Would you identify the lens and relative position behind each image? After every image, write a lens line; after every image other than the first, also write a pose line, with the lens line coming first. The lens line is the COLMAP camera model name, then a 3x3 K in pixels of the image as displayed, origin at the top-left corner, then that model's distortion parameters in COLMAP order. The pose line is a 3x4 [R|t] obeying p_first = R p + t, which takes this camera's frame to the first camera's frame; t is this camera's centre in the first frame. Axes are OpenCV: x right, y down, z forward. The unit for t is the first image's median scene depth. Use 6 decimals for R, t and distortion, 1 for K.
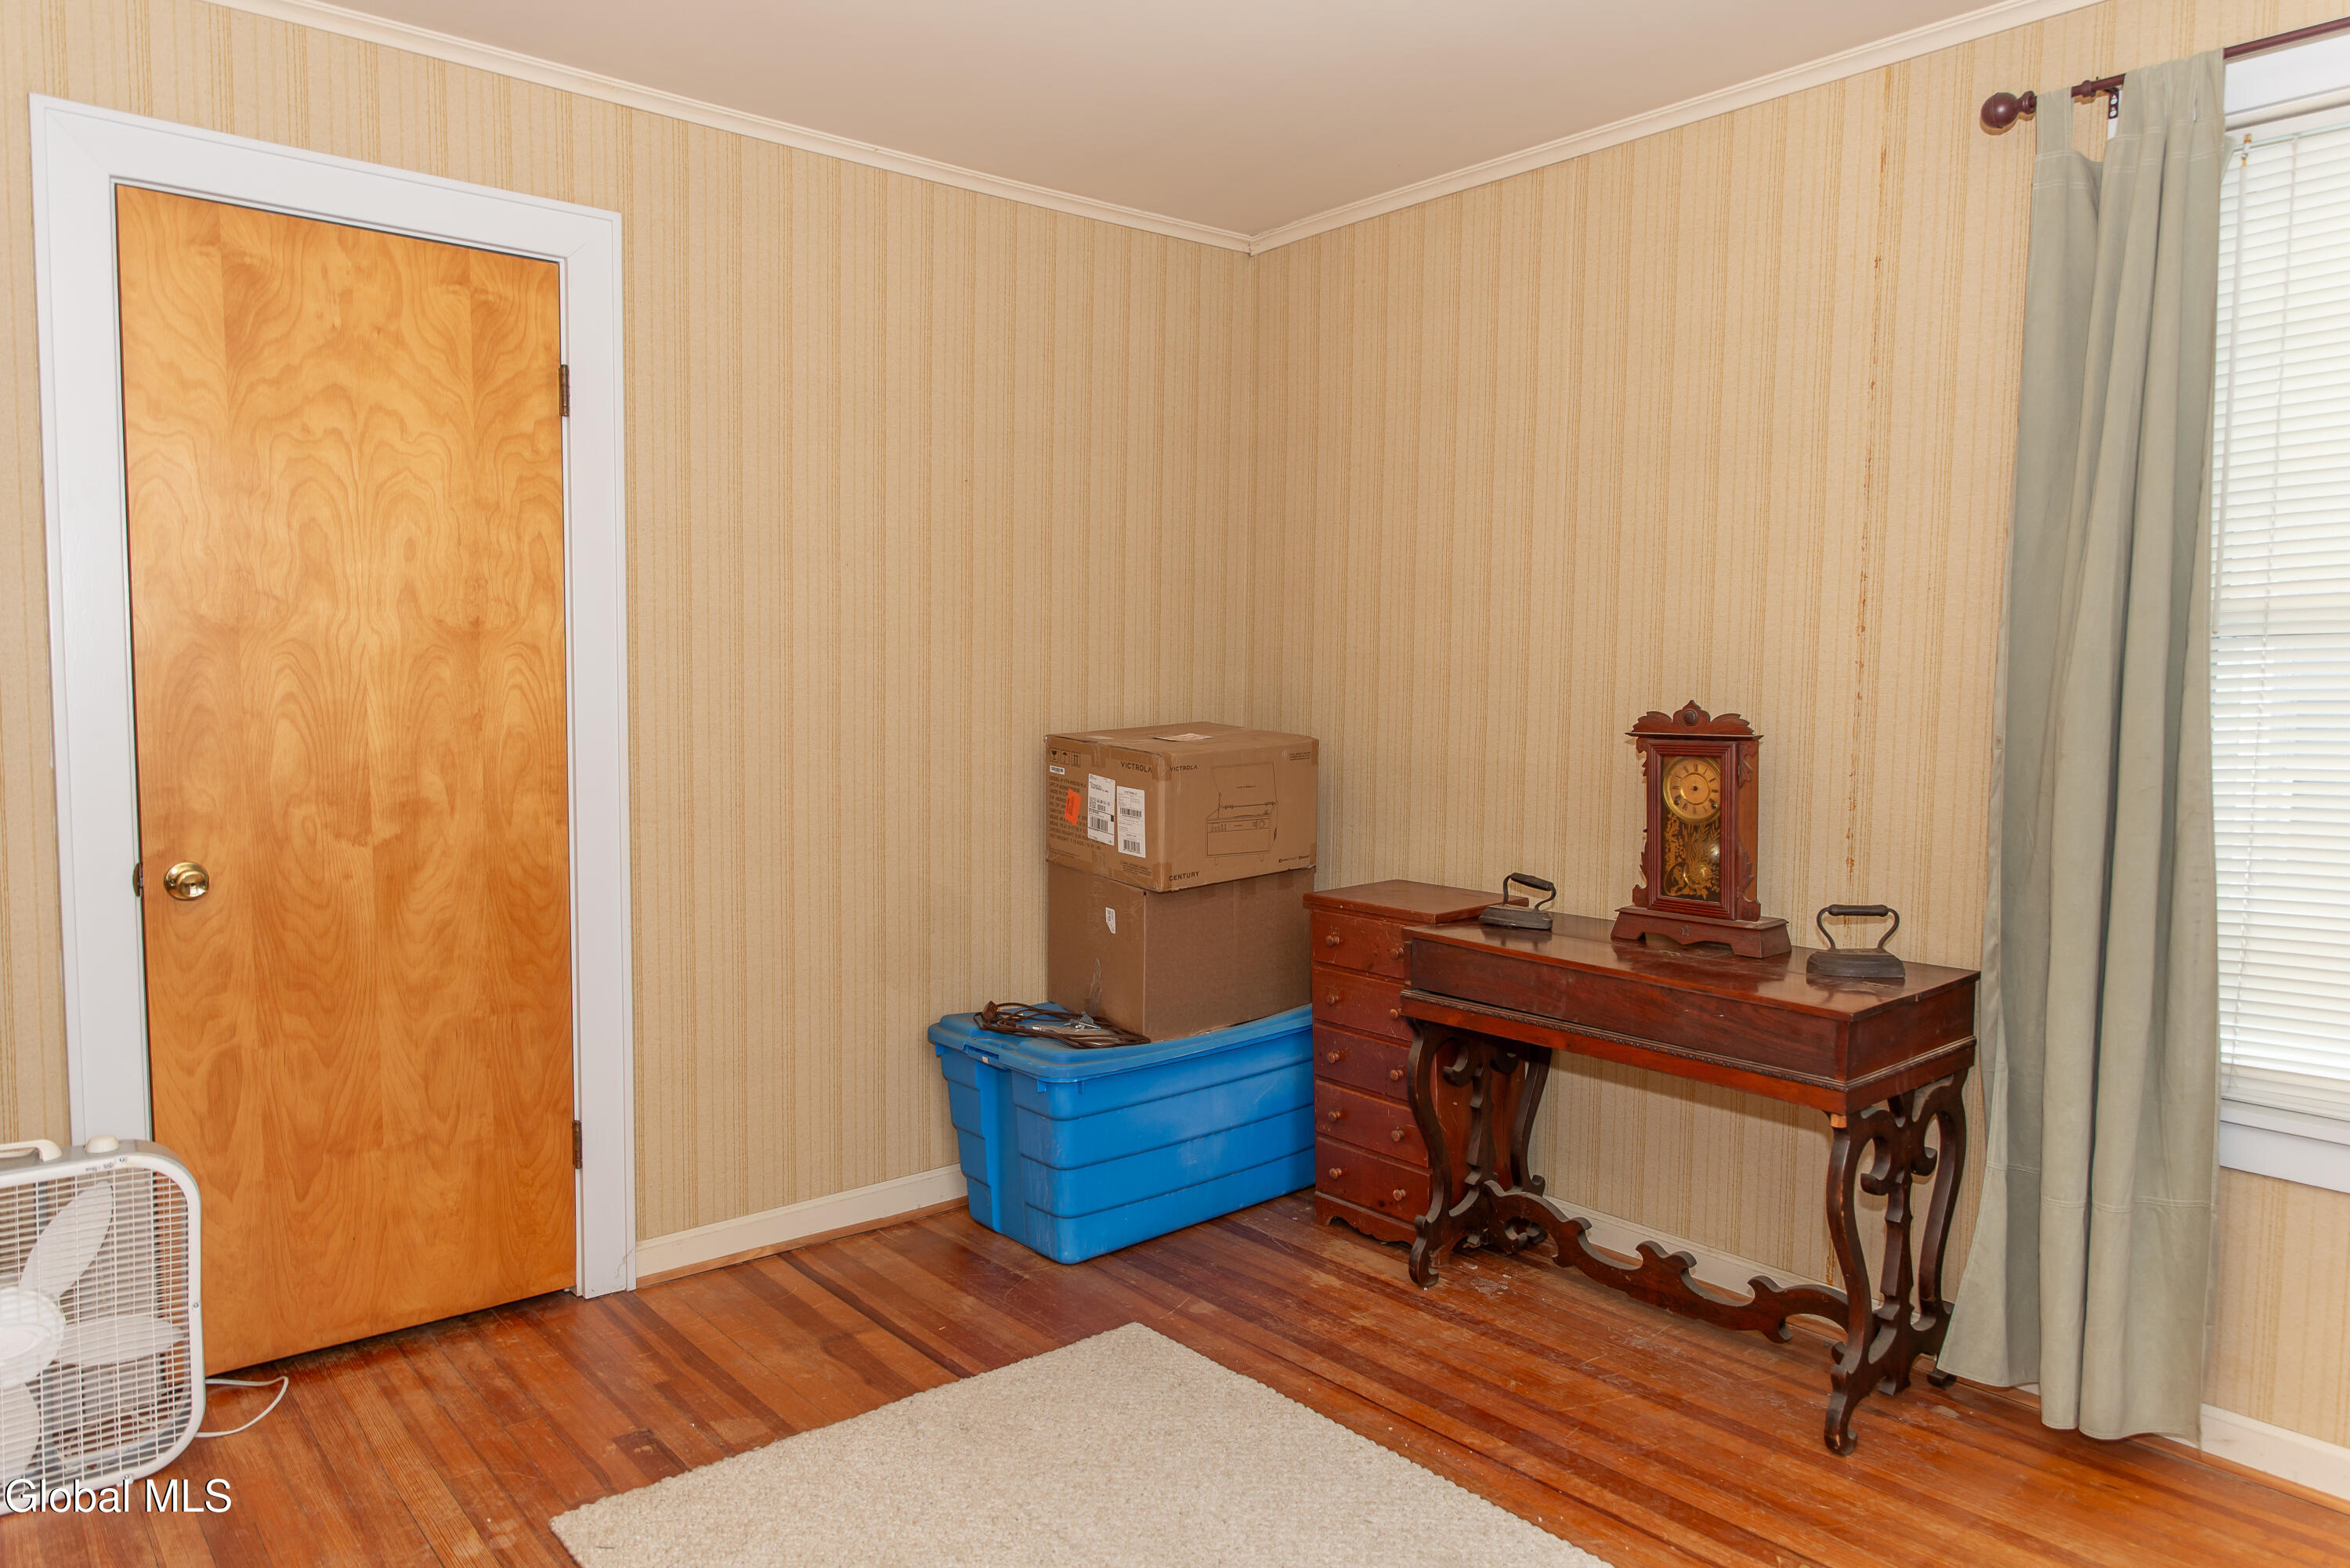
lens RADIAL K [[1562.9, 0, 1184.5], [0, 1562.9, 772.8], [0, 0, 1]] dist [-0.005479, 0.001108]
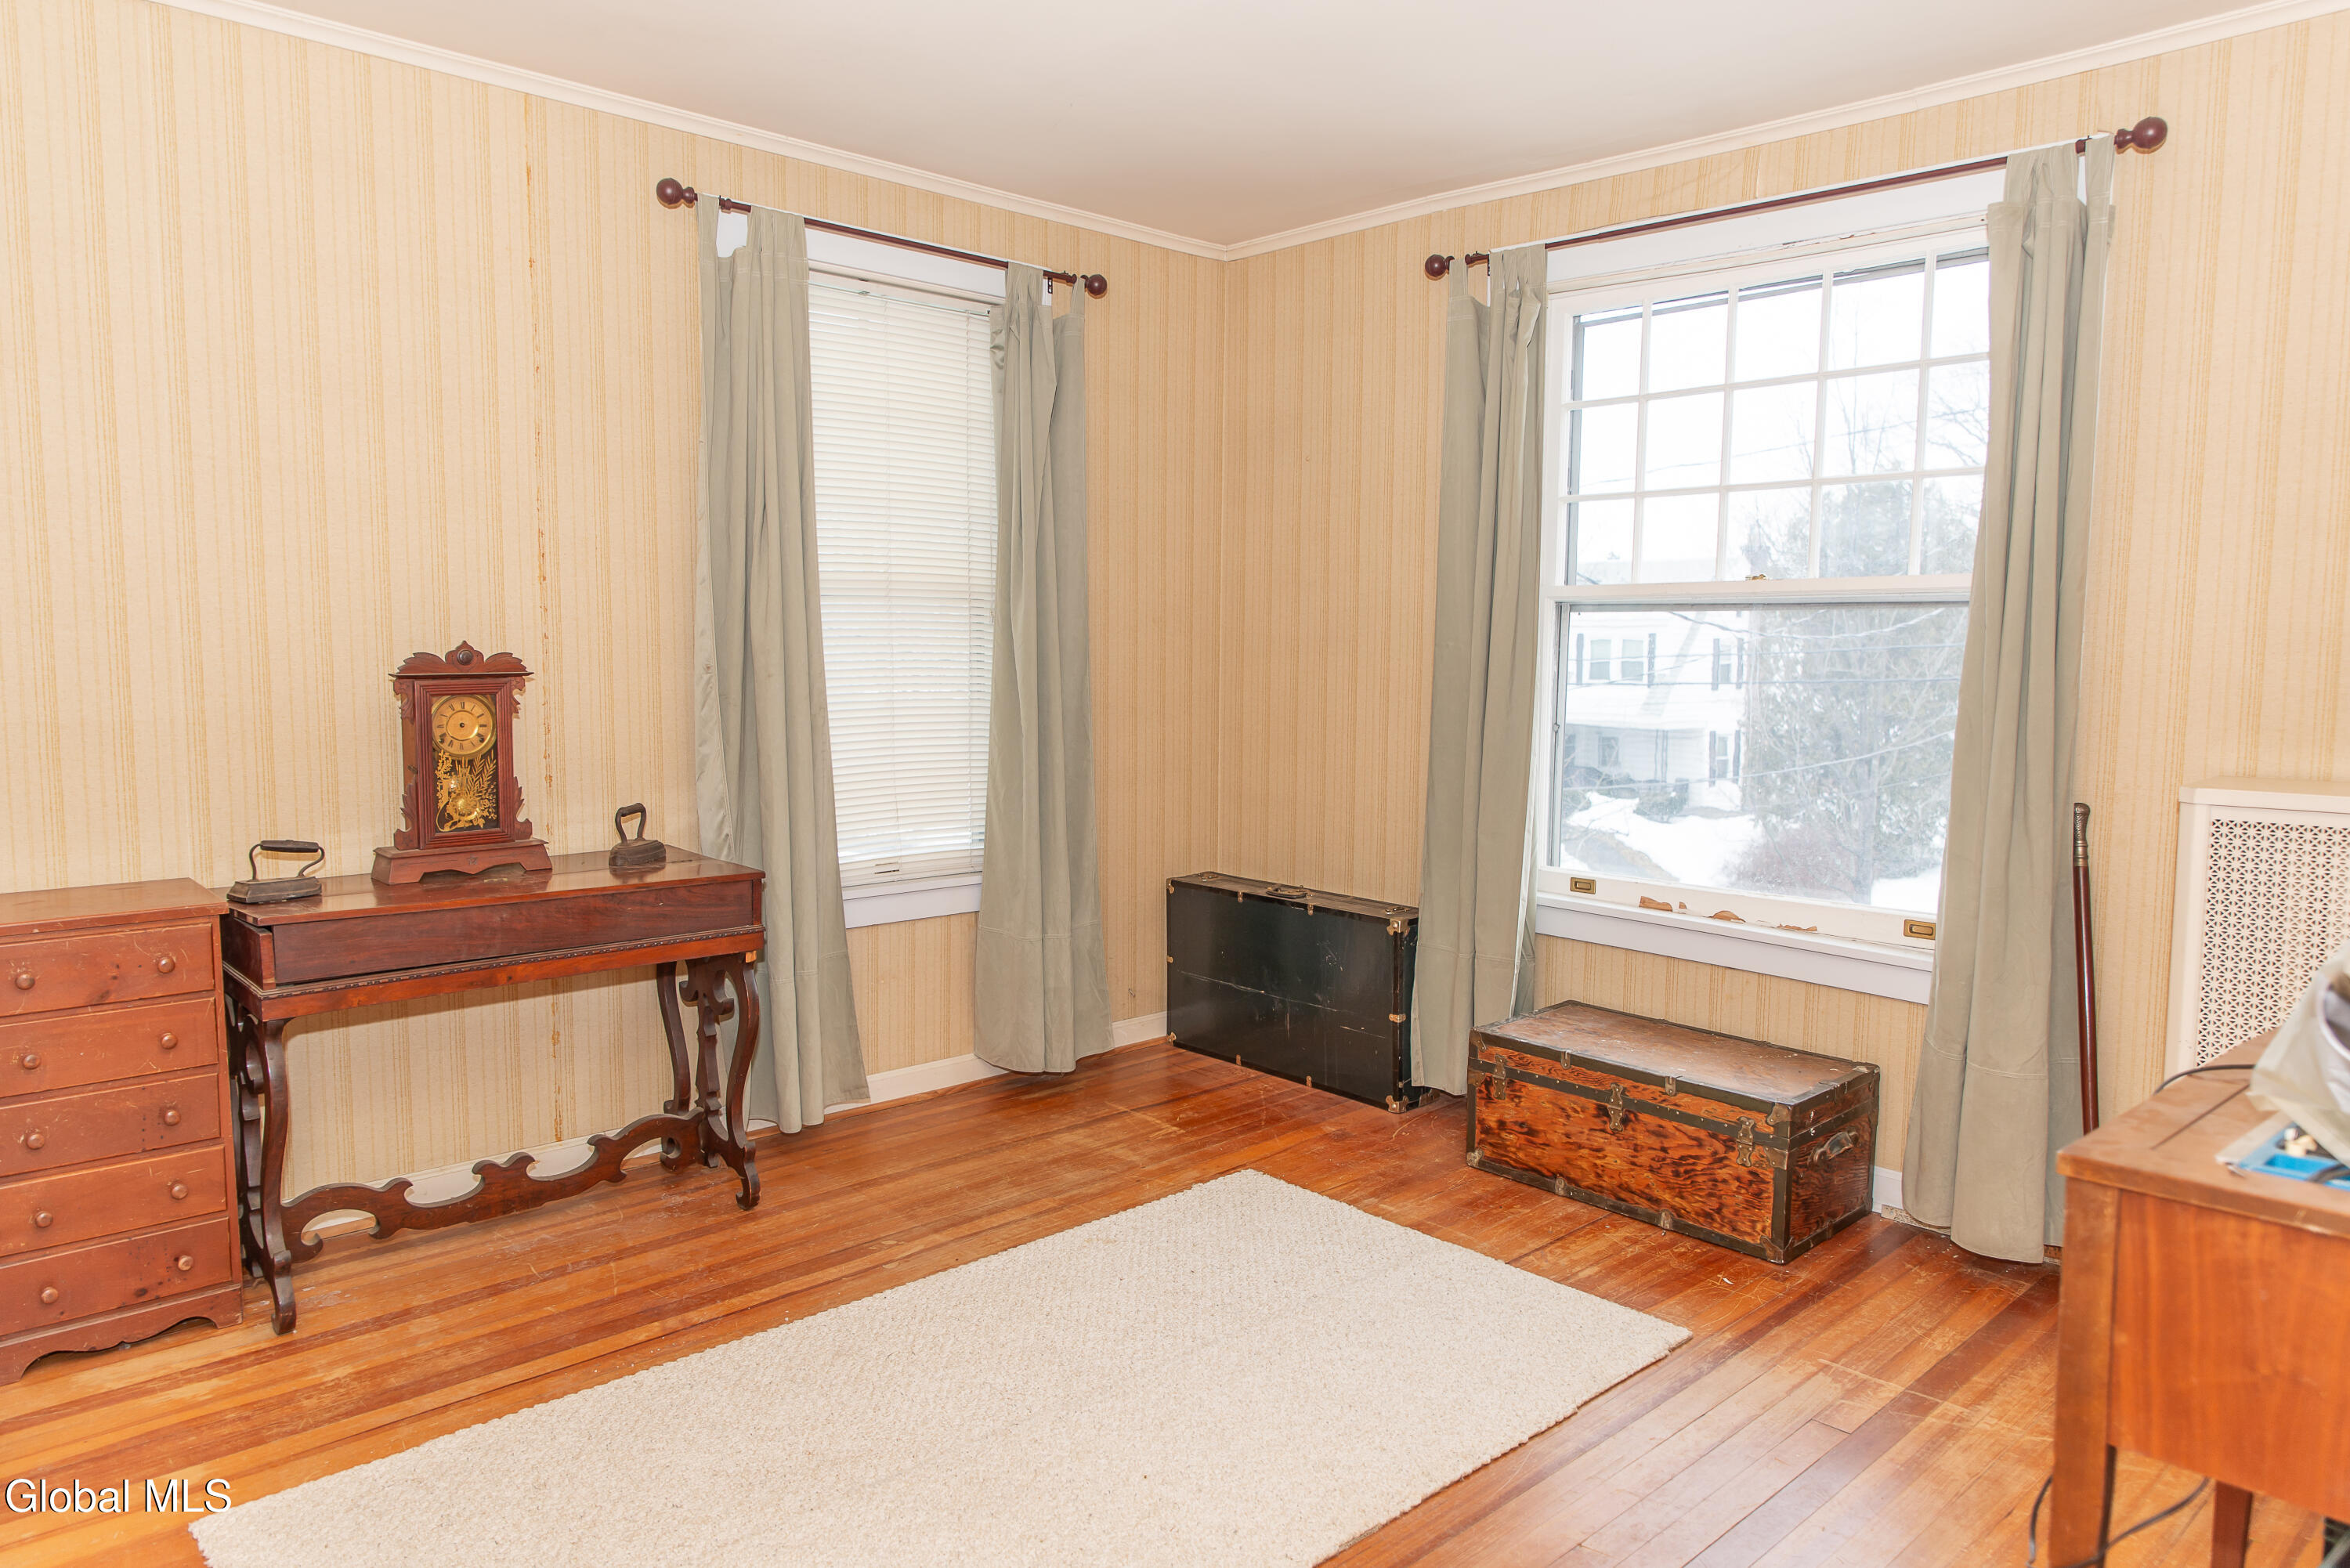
lens RADIAL K [[1562.9, 0, 1184.5], [0, 1562.9, 772.8], [0, 0, 1]] dist [-0.005479, 0.001108]
pose [[-0.062538, -0.090866, 0.993898, -0.773215], [0.057721, 0.993851, 0.094493, -0.030260], [-0.996372, 0.063278, -0.056909, 0.598697]]
